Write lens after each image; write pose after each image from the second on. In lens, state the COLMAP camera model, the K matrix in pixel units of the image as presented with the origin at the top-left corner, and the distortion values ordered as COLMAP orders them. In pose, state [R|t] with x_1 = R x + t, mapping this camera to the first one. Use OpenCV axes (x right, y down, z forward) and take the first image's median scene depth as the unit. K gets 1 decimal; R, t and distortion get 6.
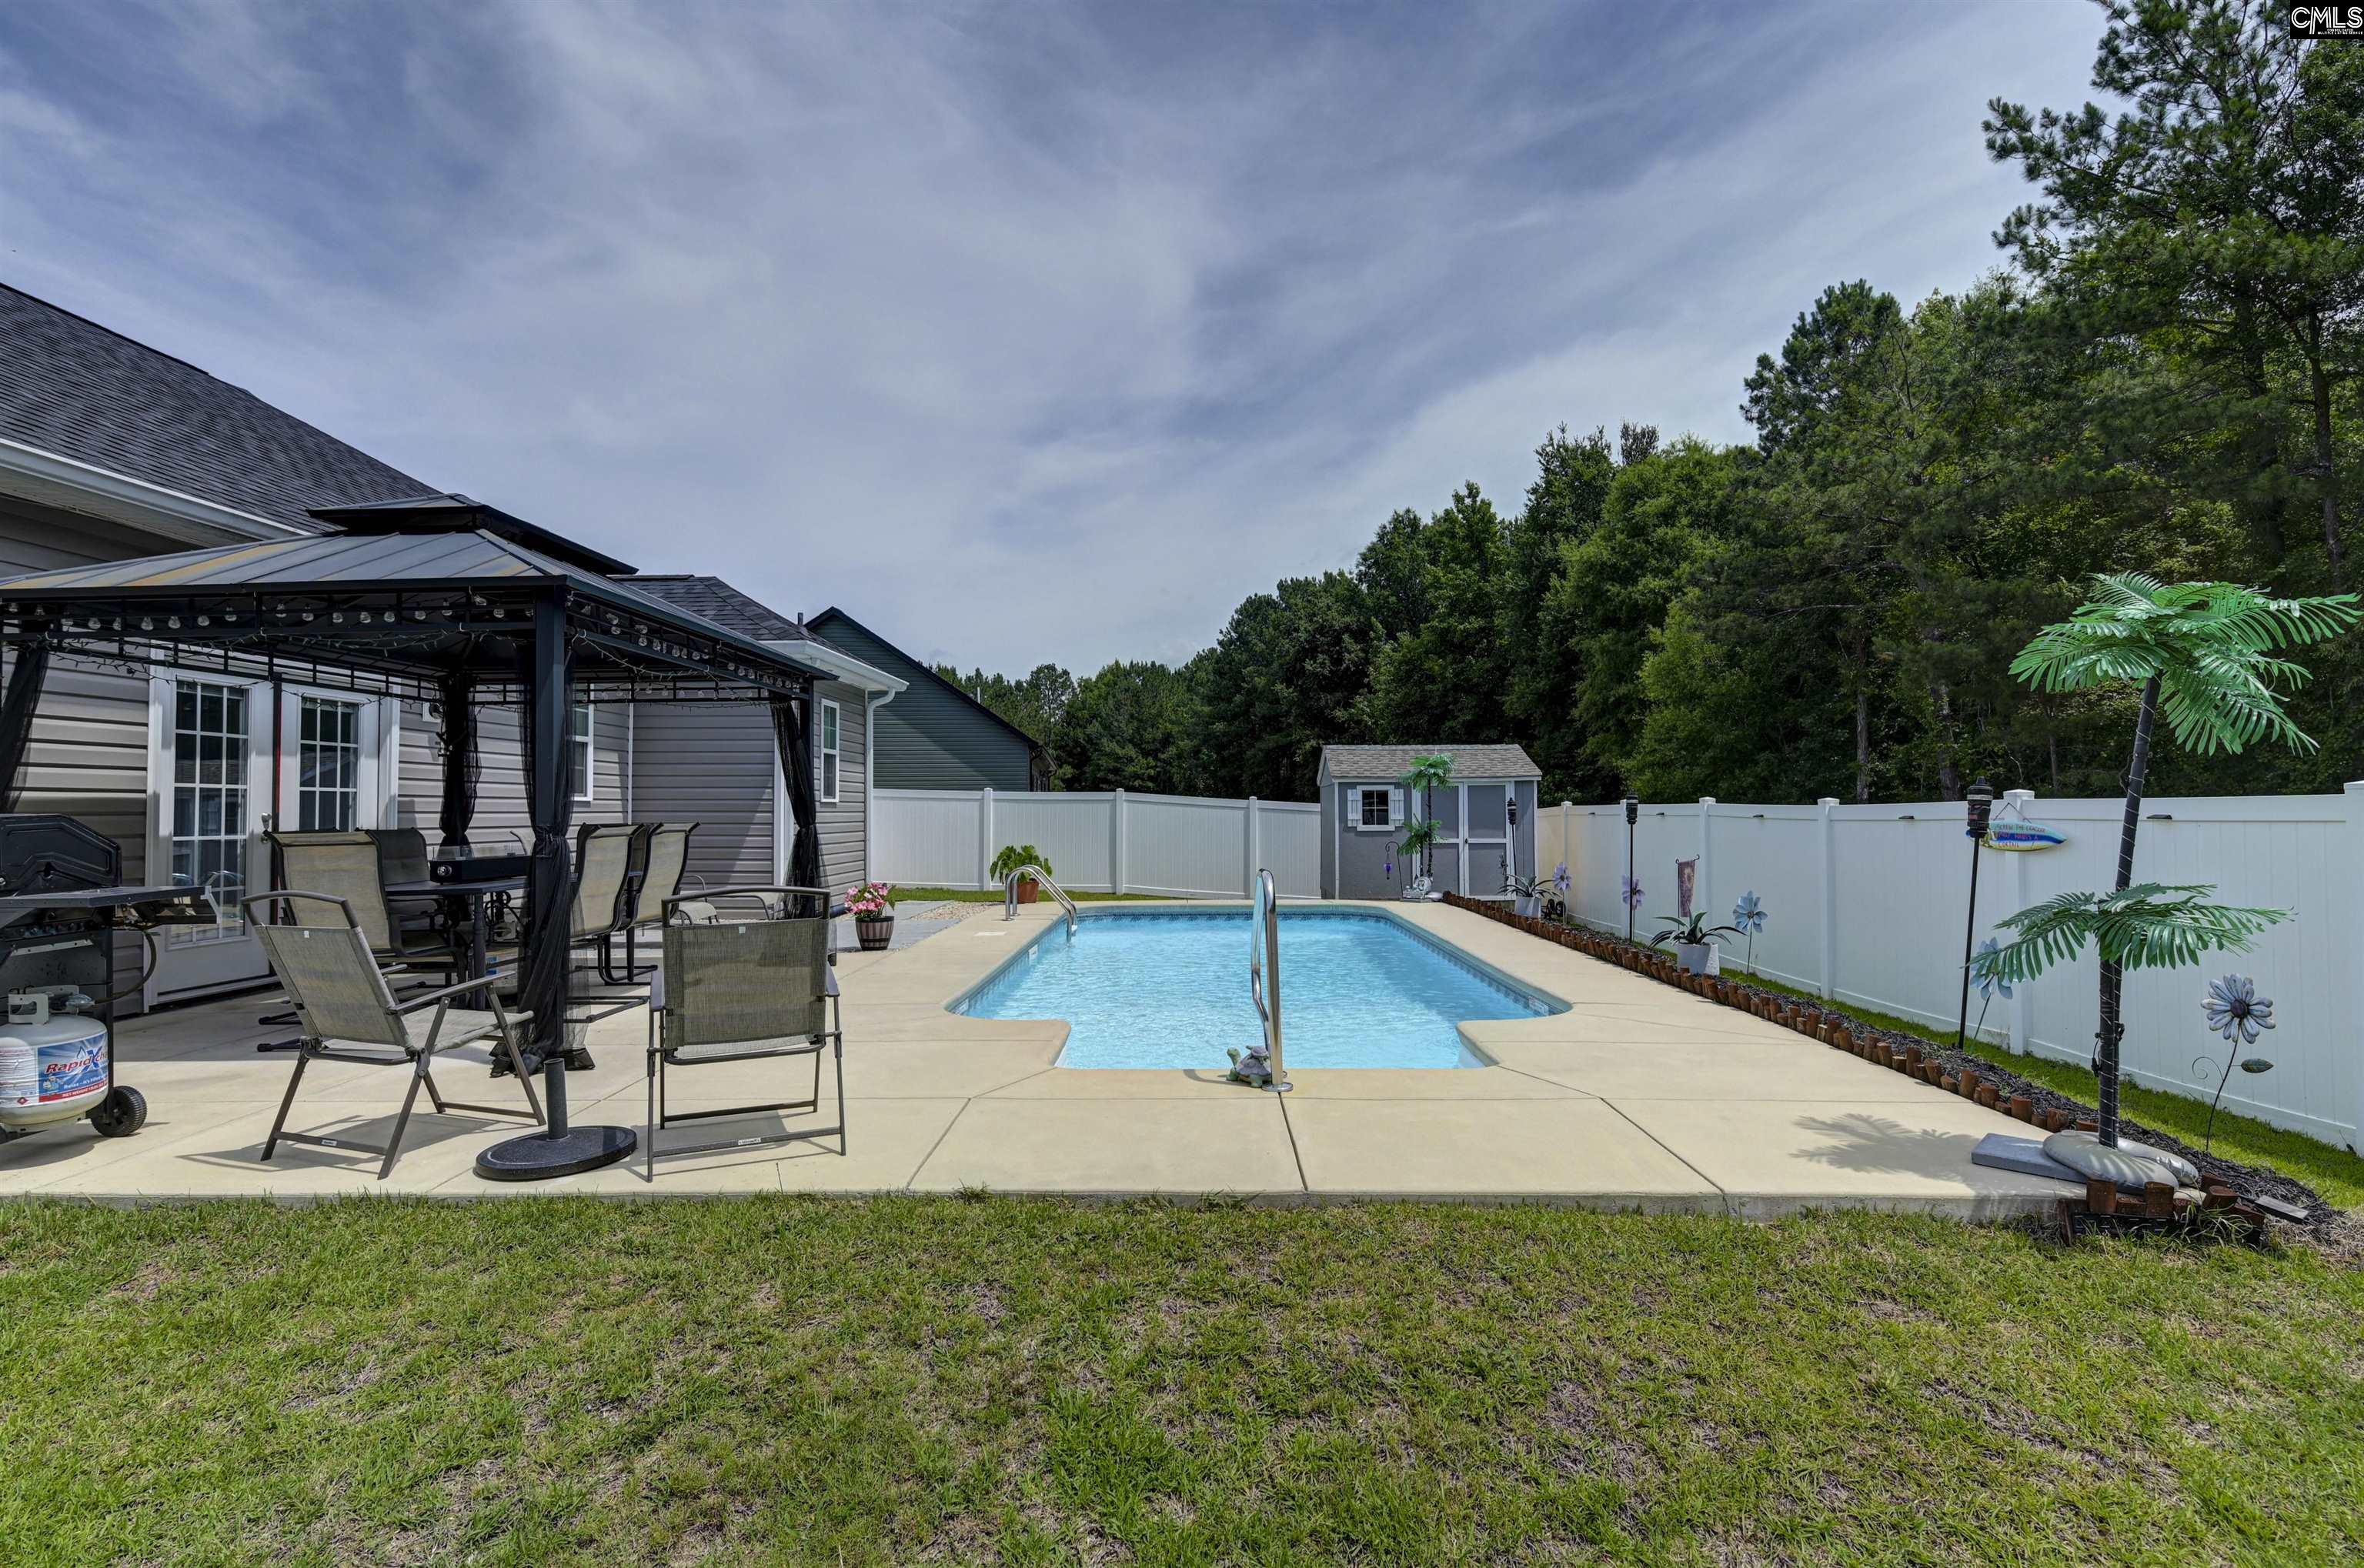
lens RADIAL K [[1100.1, 0, 1195.1], [0, 1100.1, 782.1], [0, 0, 1]] dist [-0.004268, -0.004644]
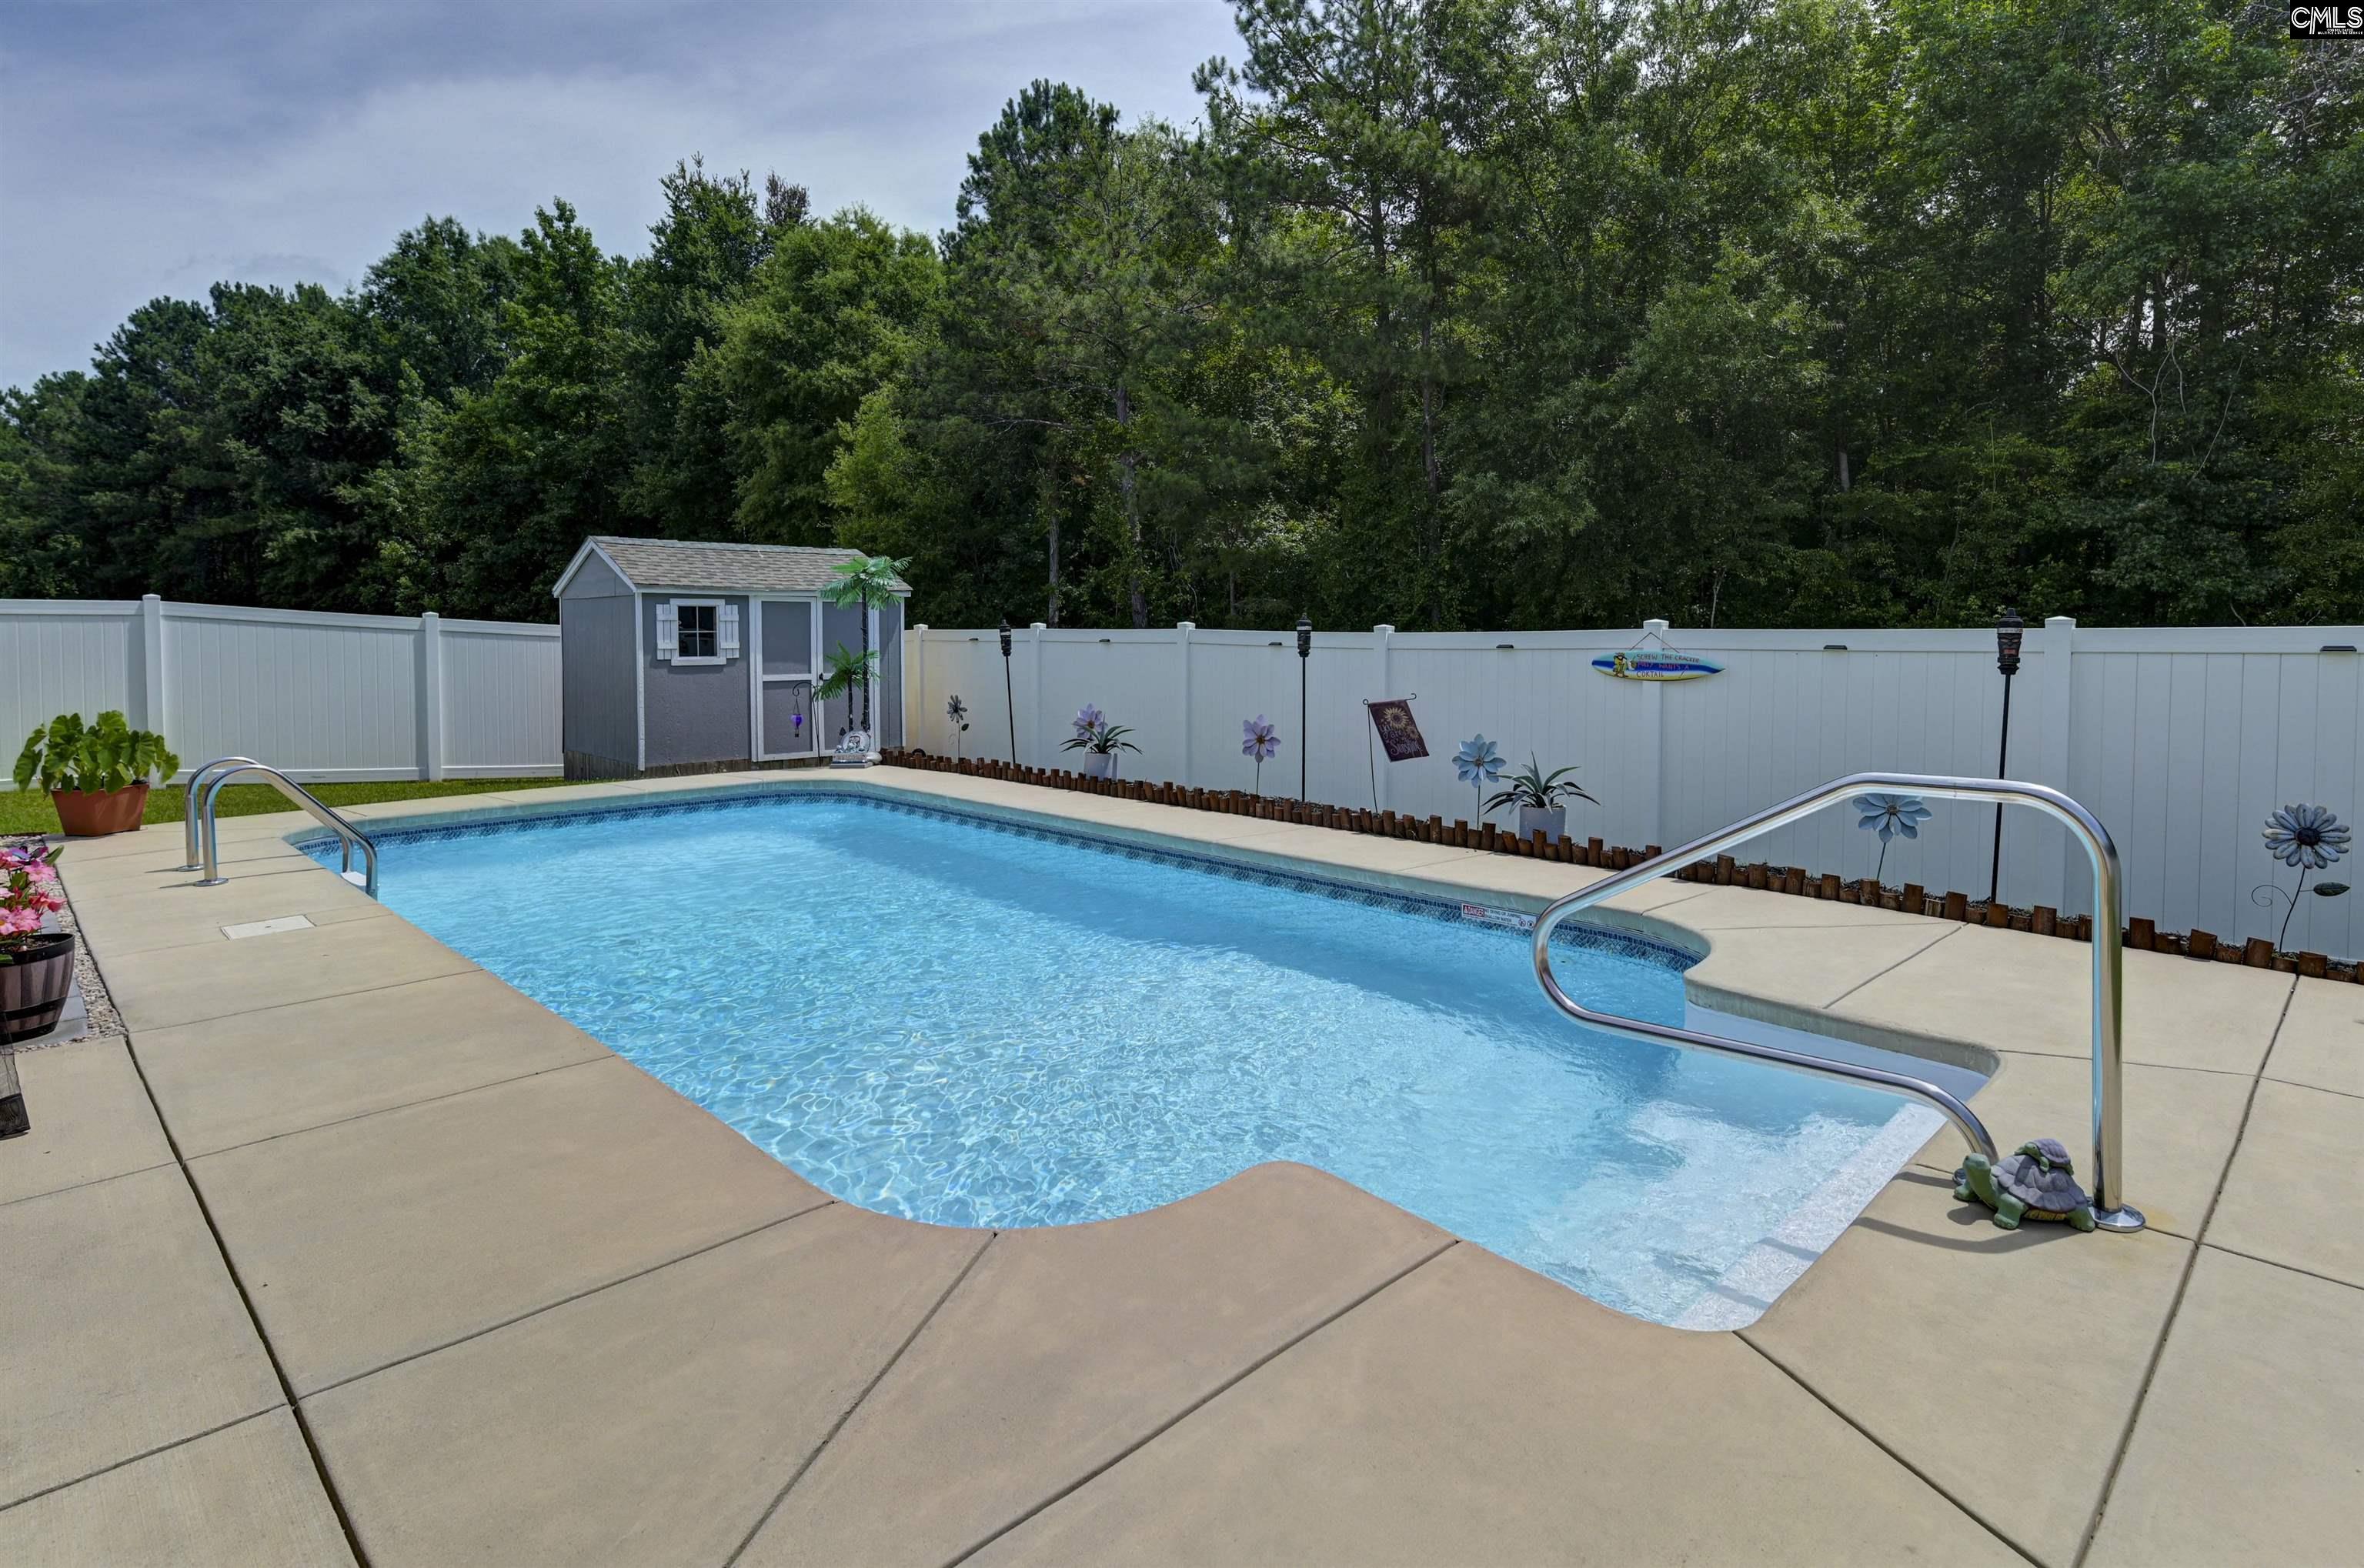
lens RADIAL K [[1224.3, 0, 1202.4], [0, 1224.3, 681.4], [0, 0, 1]] dist [0.003276, -0.006710]
pose [[0.703843, -0.025895, 0.709883, -0.069941], [-0.021359, 0.998112, 0.057587, 0.001570], [-0.710034, -0.055695, 0.701961, 0.105636]]
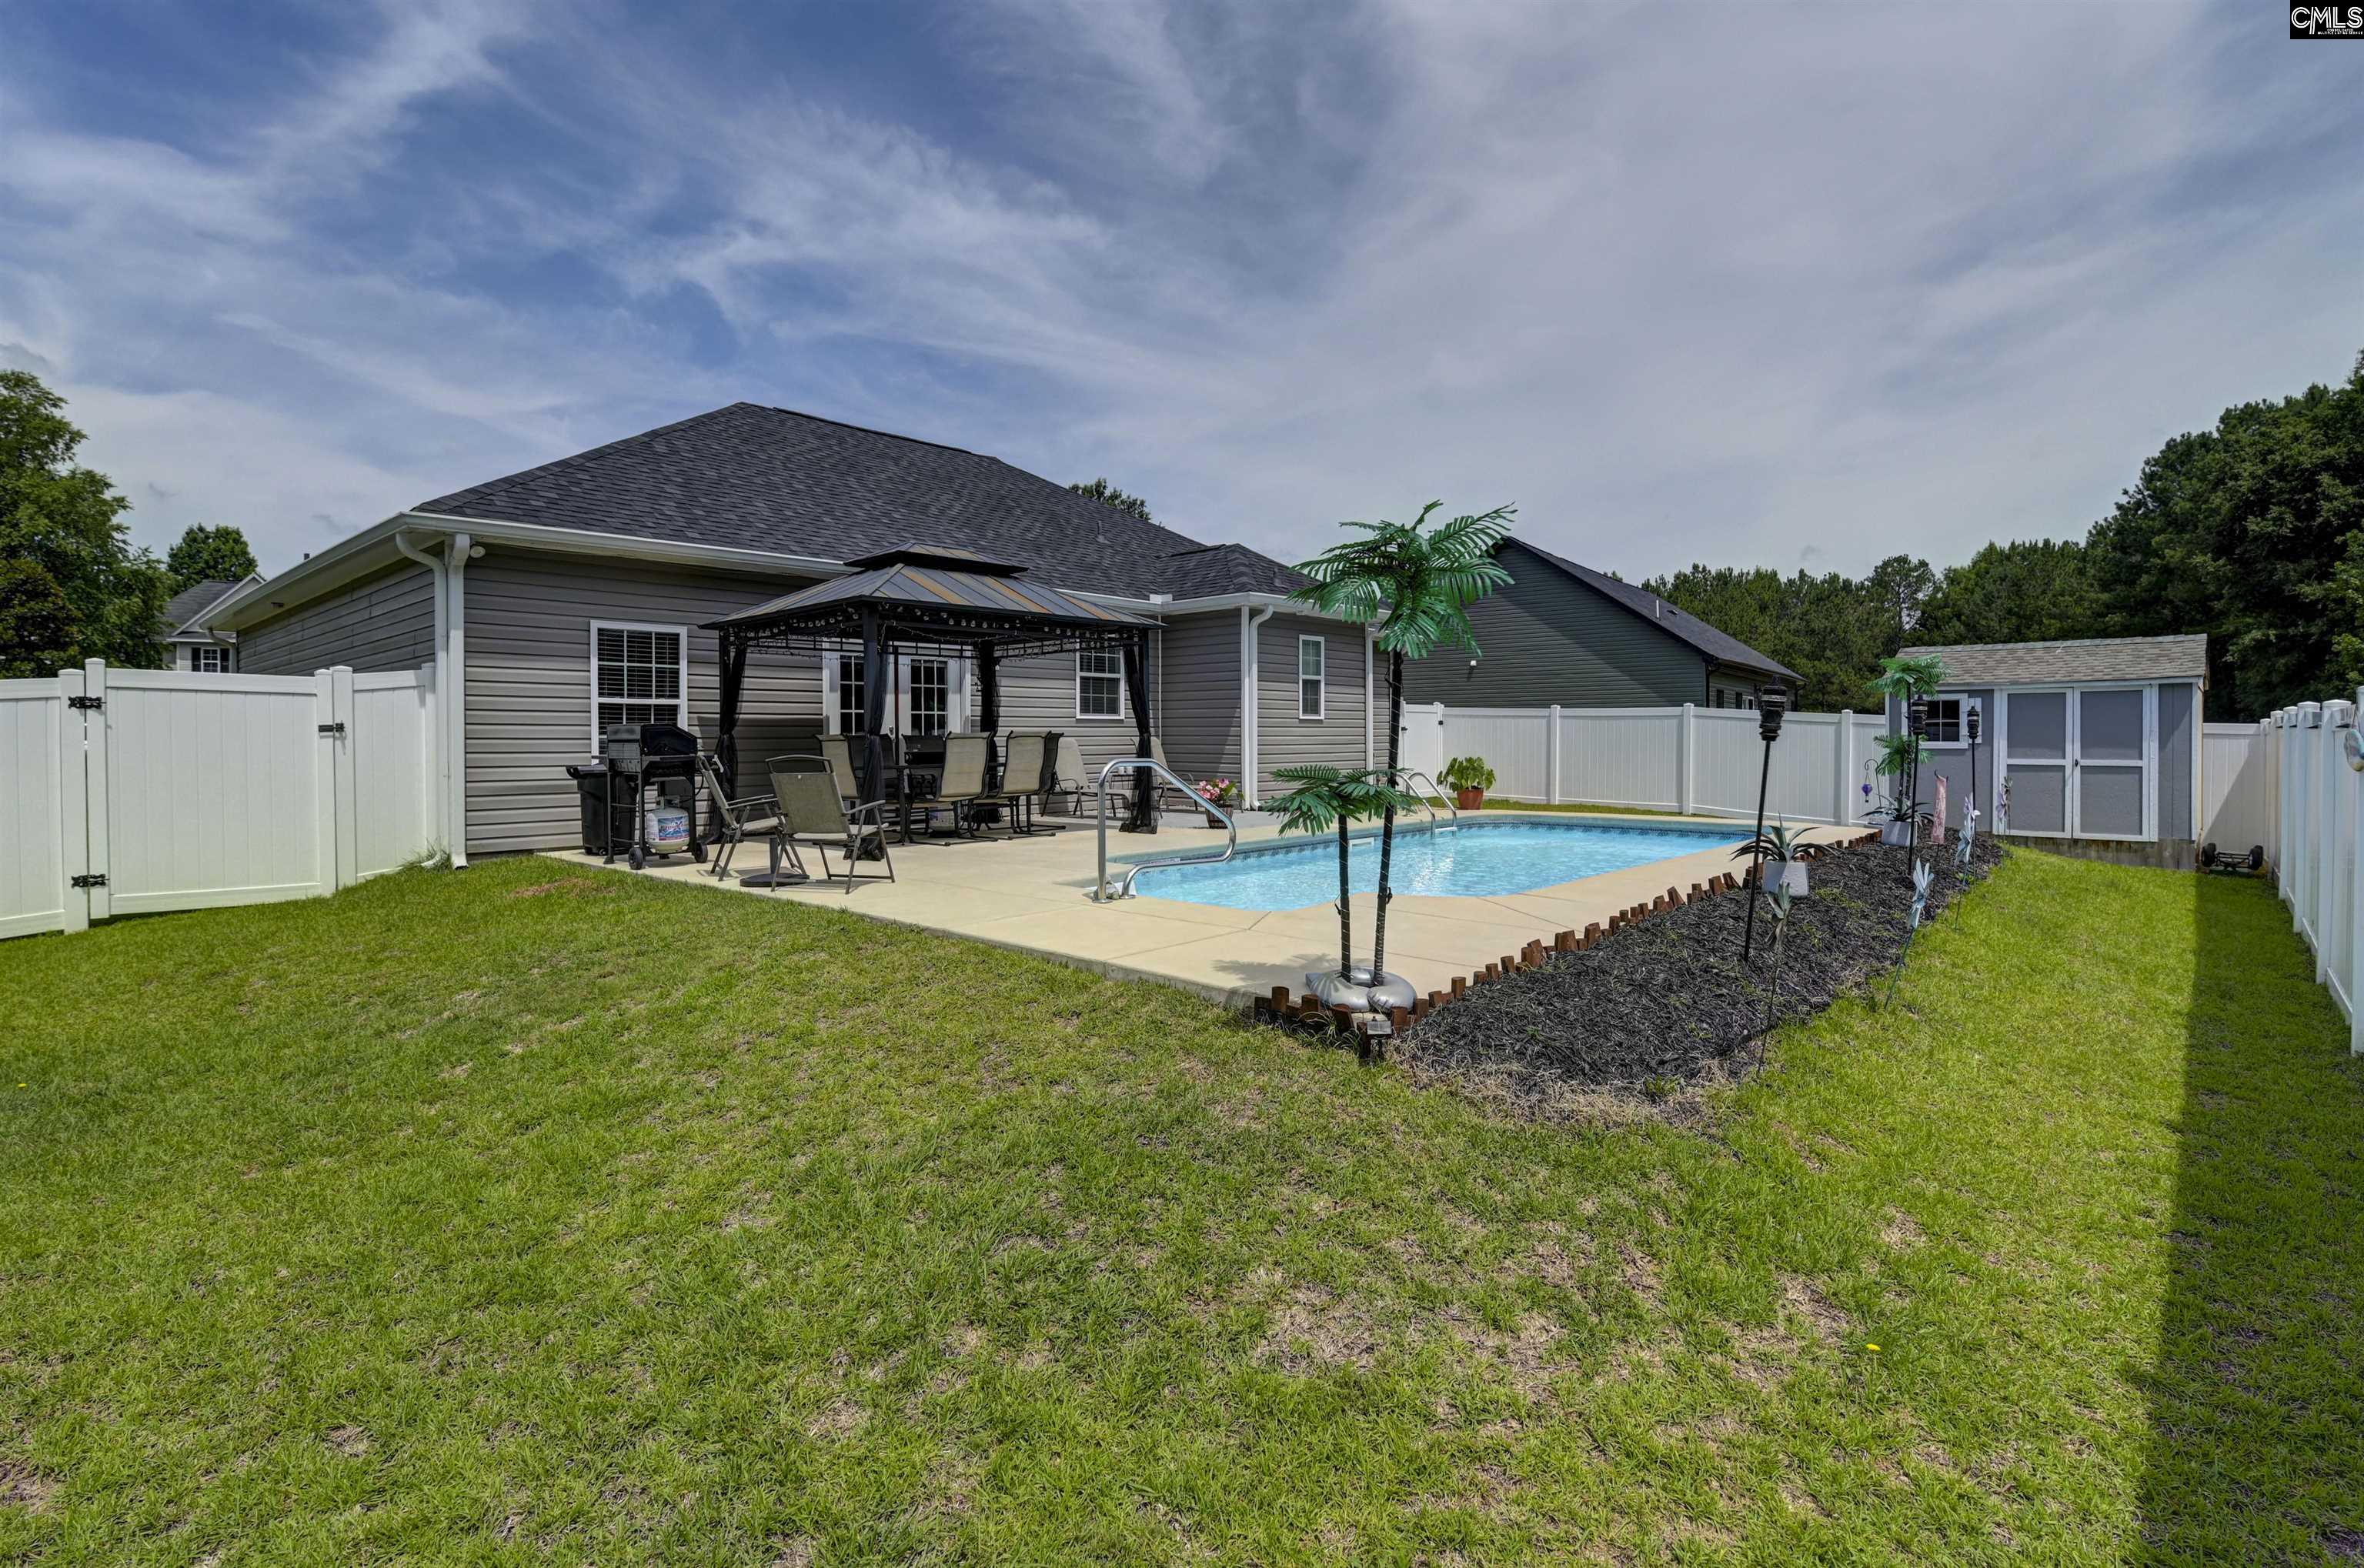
lens RADIAL K [[1130.1, 0, 1194.8], [0, 1130.1, 751.0], [0, 0, 1]] dist [0.003926, -0.003276]
pose [[0.747536, 0.010044, -0.664145, 0.138151], [0.018043, 0.999210, 0.035420, 0.002265], [0.663976, -0.038461, 0.746764, -0.008559]]
